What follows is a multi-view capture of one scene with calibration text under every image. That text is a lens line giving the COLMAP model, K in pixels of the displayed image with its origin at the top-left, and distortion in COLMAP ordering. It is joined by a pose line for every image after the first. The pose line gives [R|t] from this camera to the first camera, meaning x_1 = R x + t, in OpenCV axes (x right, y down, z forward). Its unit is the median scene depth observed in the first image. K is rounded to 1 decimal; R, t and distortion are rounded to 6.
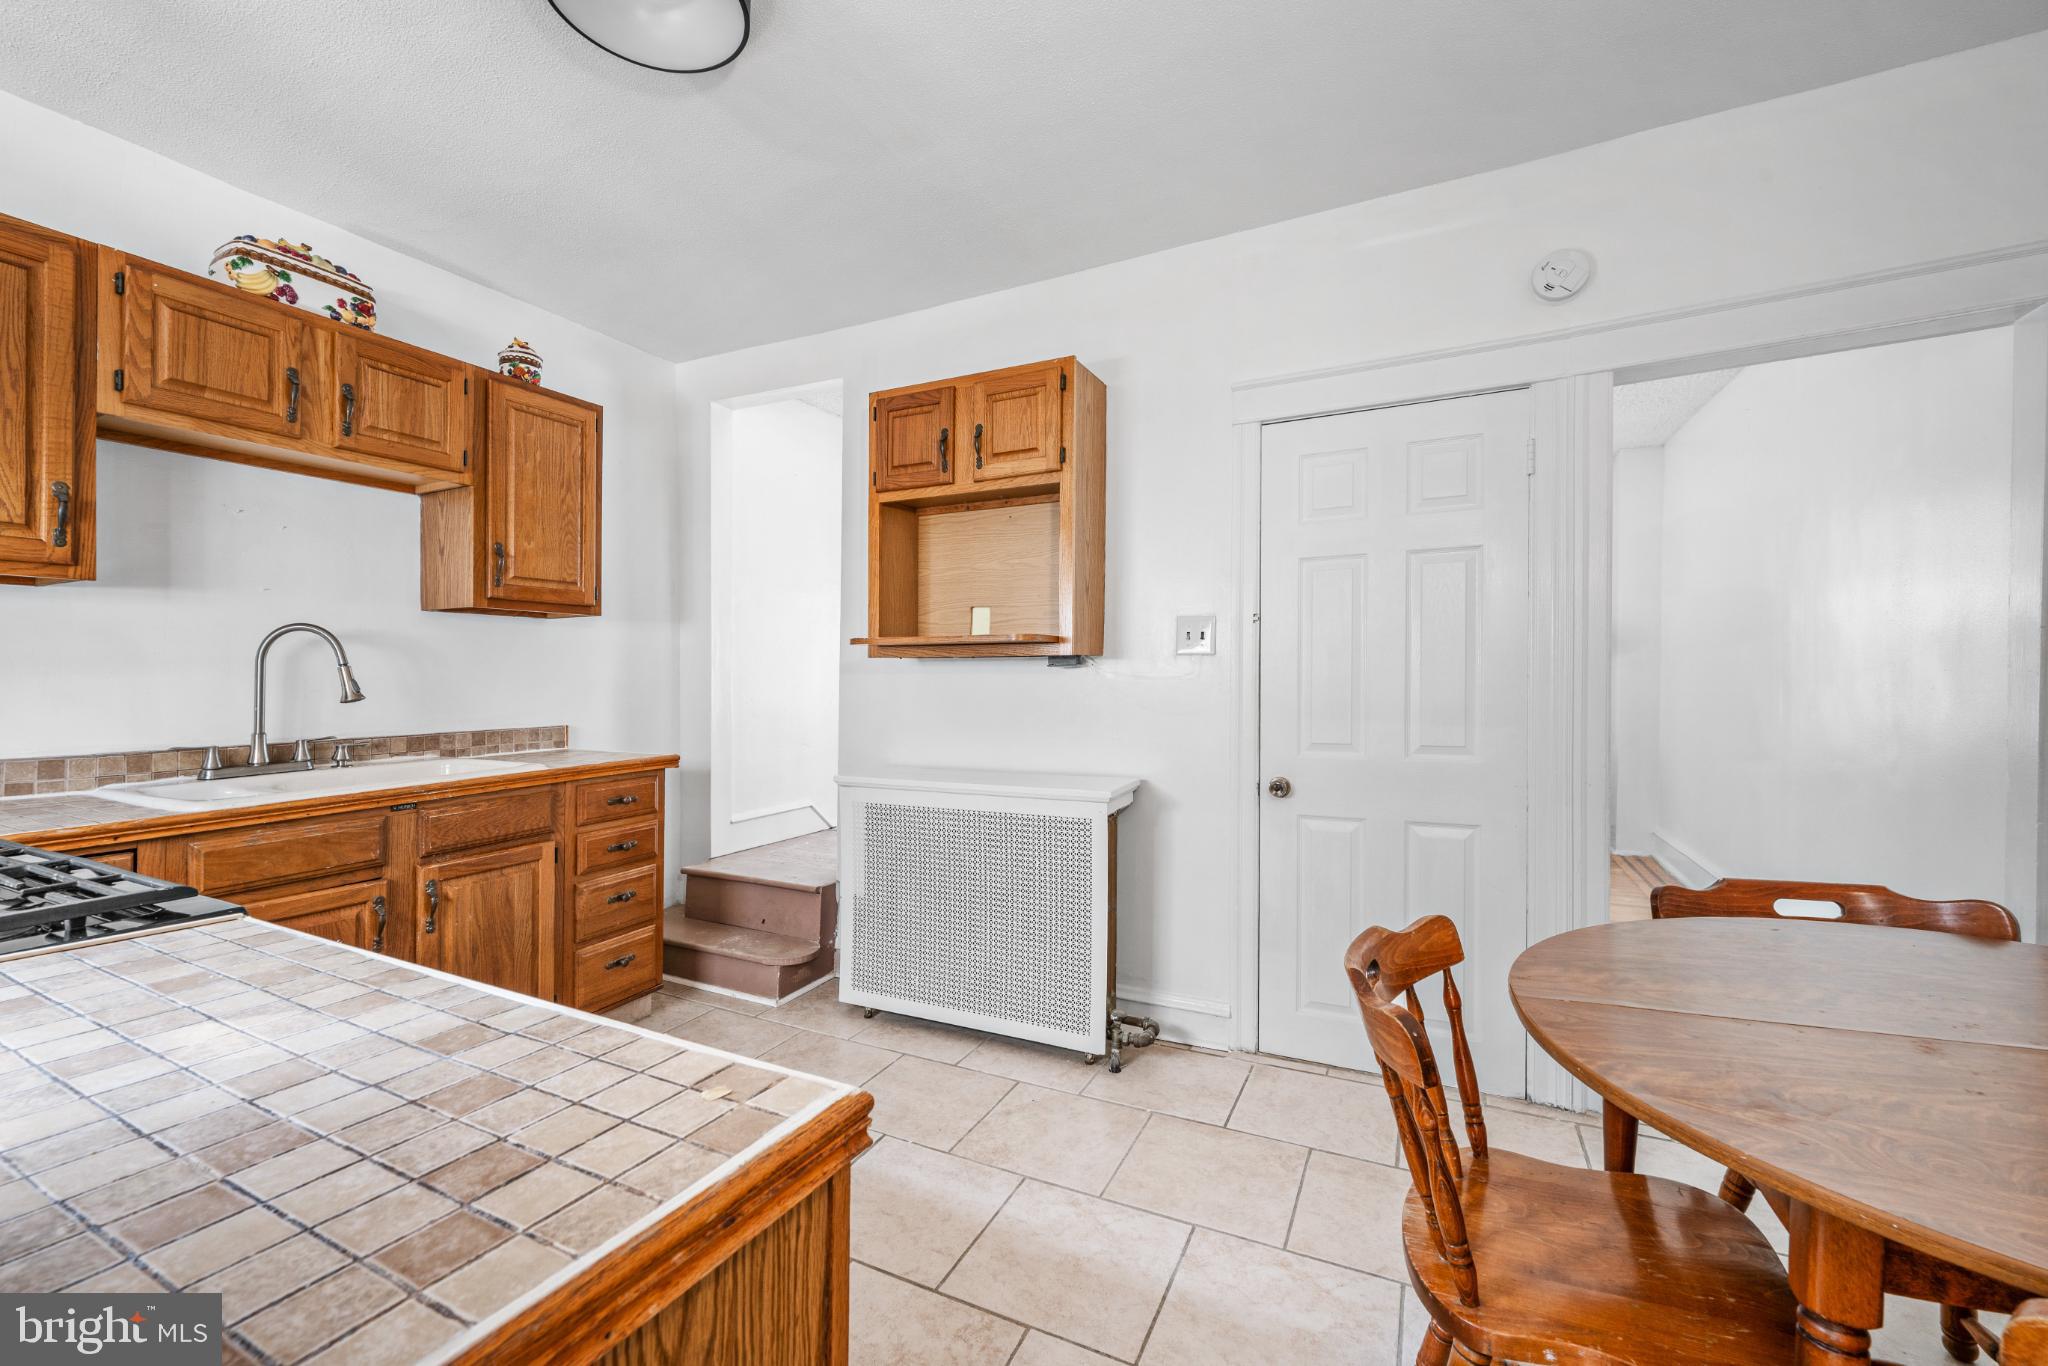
lens RADIAL K [[840.0, 0, 1008.2], [0, 840.0, 691.5], [0, 0, 1]] dist [-0.000151, 0.000505]
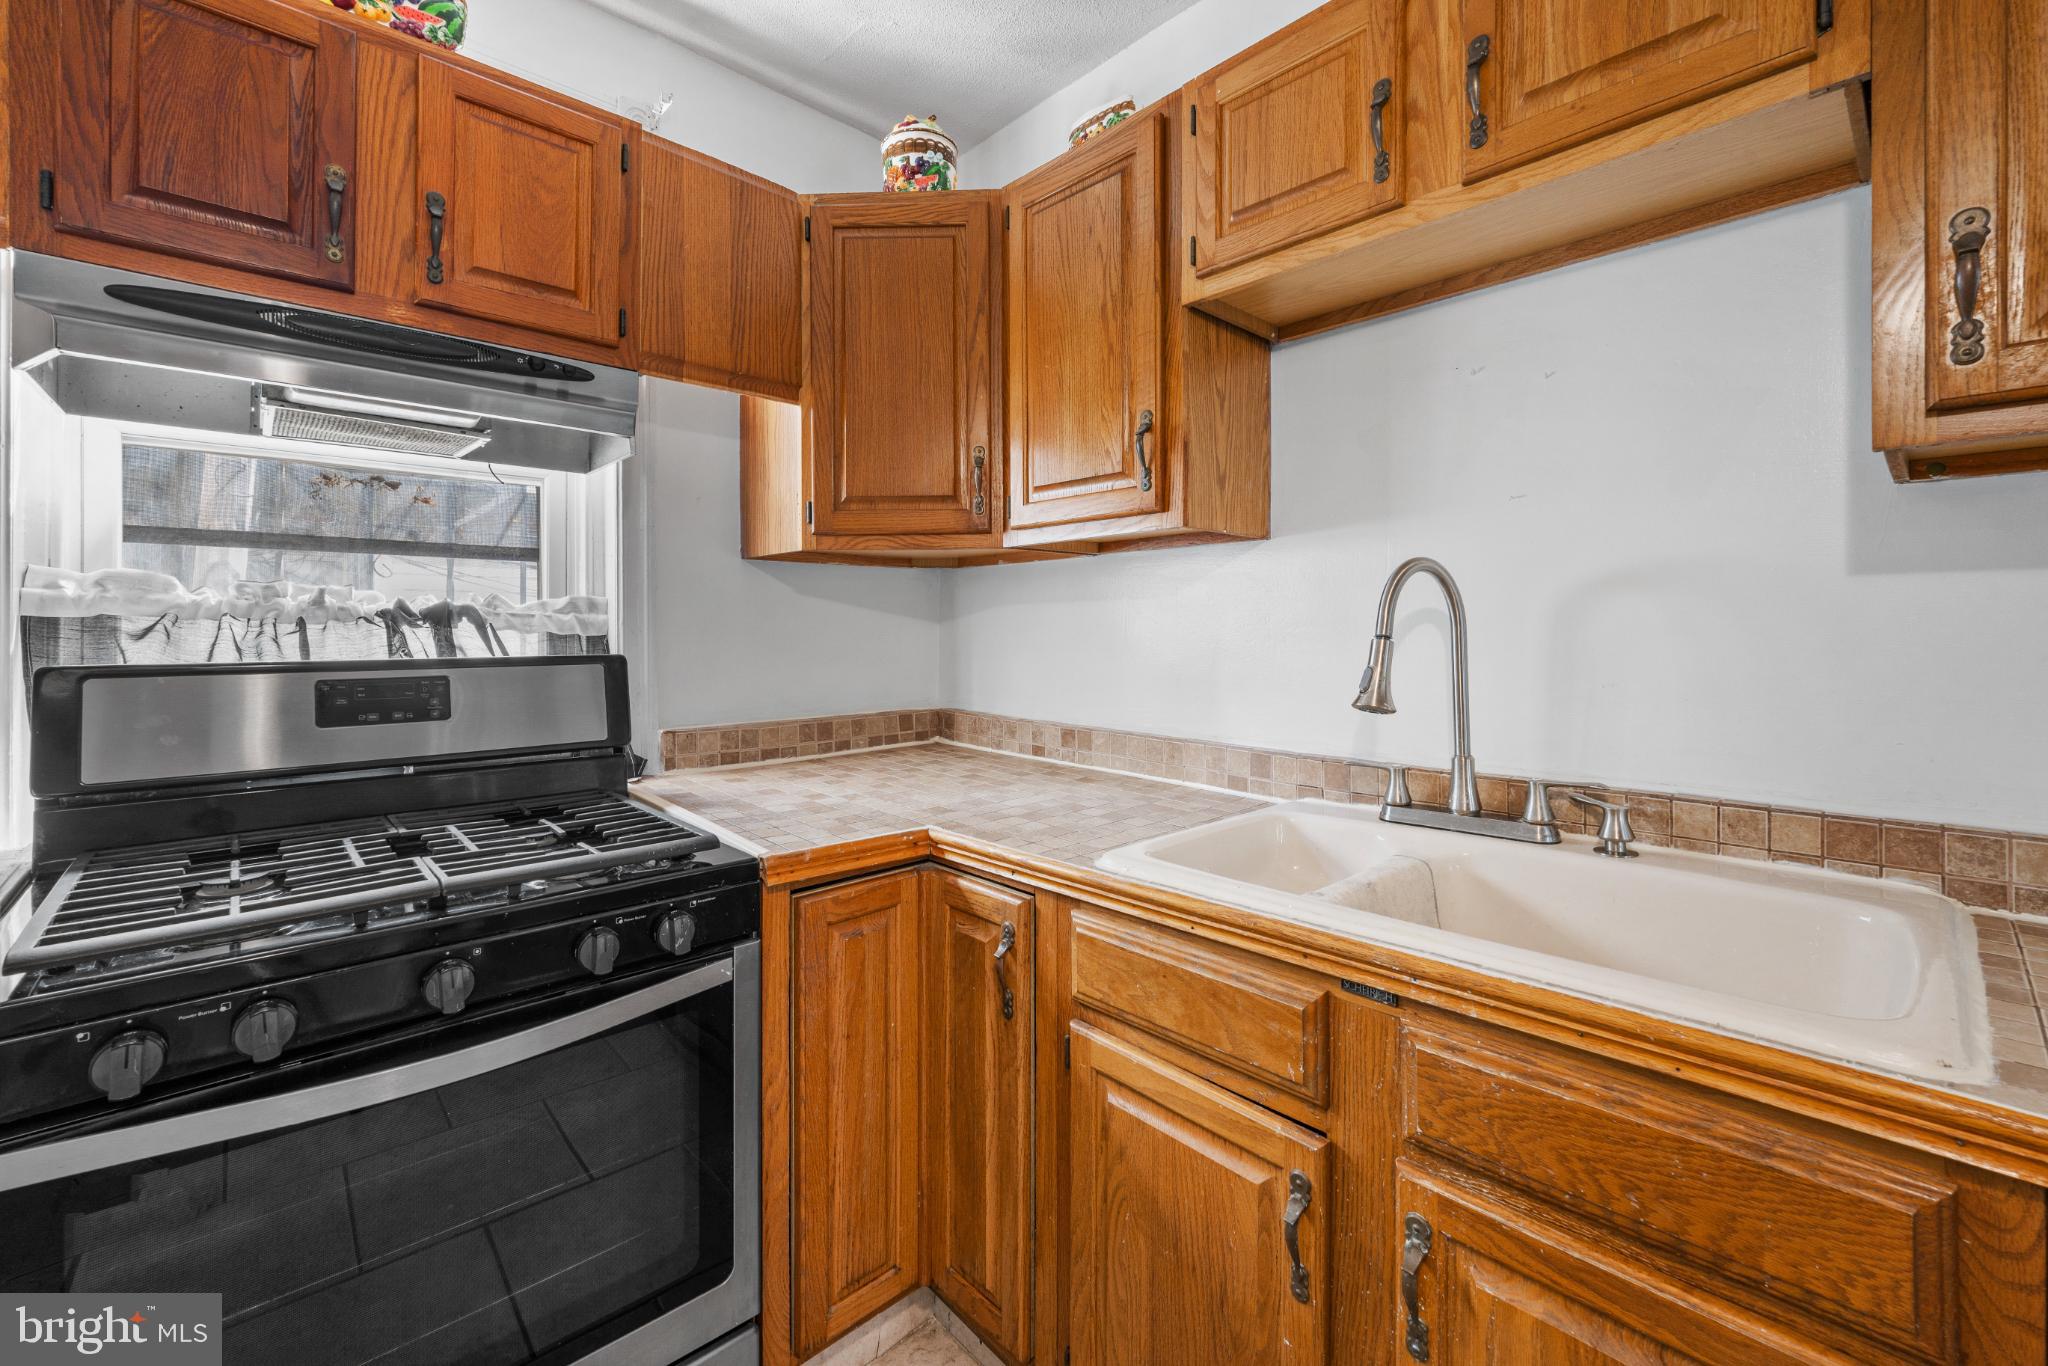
lens RADIAL K [[840.0, 0, 992.5], [0, 840.0, 618.0], [0, 0, 1]] dist [-0.000151, 0.000505]
pose [[-0.349724, -0.009146, -0.936808, -0.257114], [-0.014581, 0.999884, -0.004318, -0.036426], [0.936739, 0.012150, -0.349817, 0.914469]]
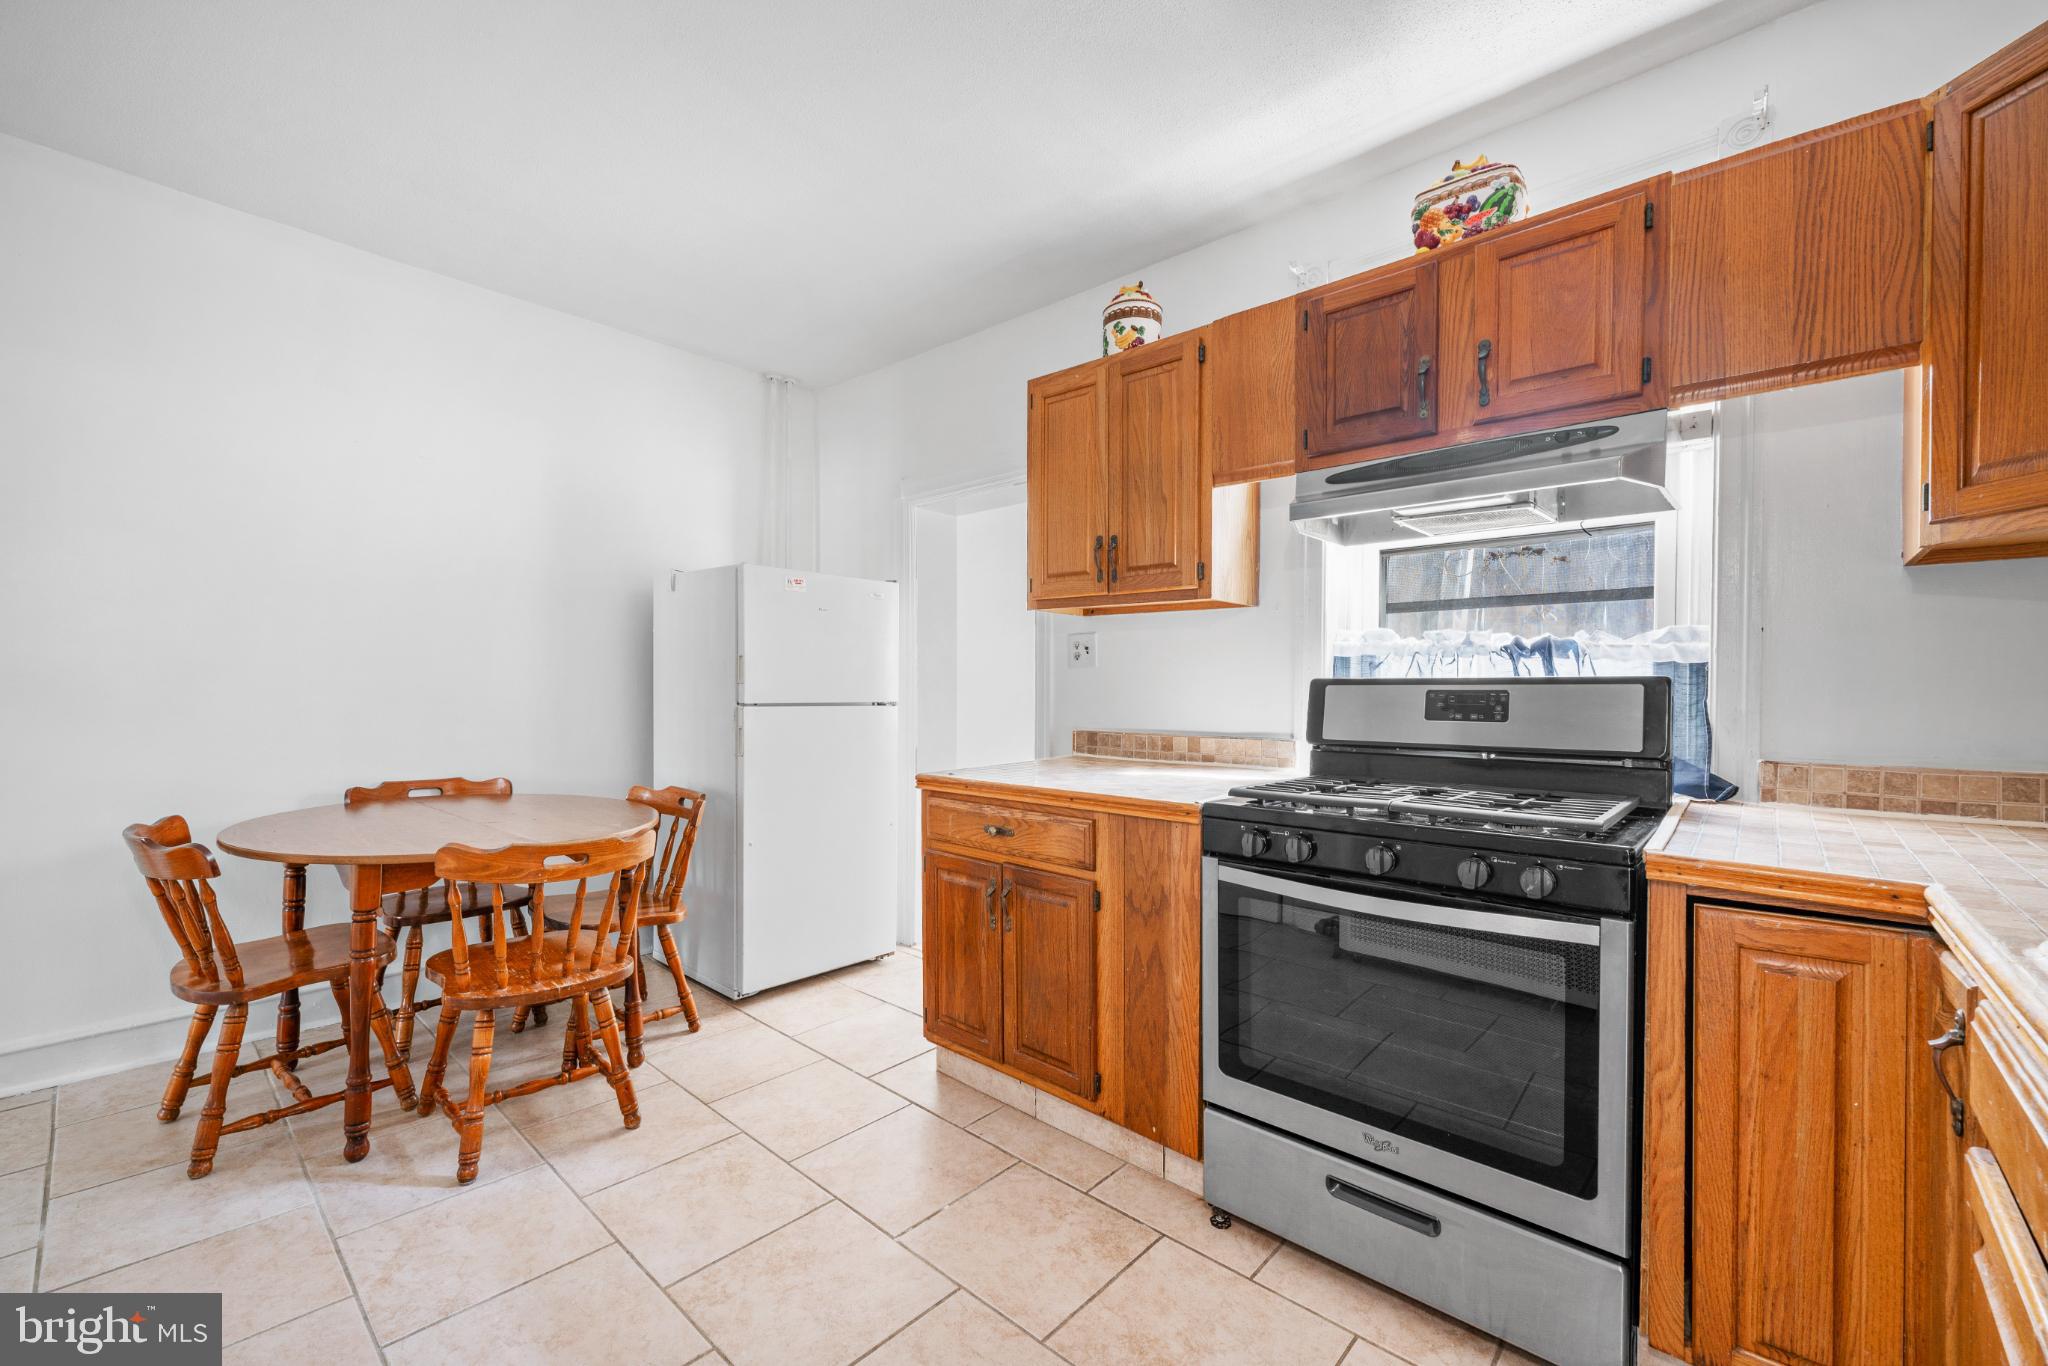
lens RADIAL K [[840.0, 0, 1032.7], [0, 840.0, 707.7], [0, 0, 1]] dist [-0.000151, 0.000505]
pose [[-0.970952, -0.006913, 0.239176, -0.436625], [0.001648, 0.999366, 0.035577, -0.003735], [-0.239270, 0.034938, -0.970324, 1.245072]]
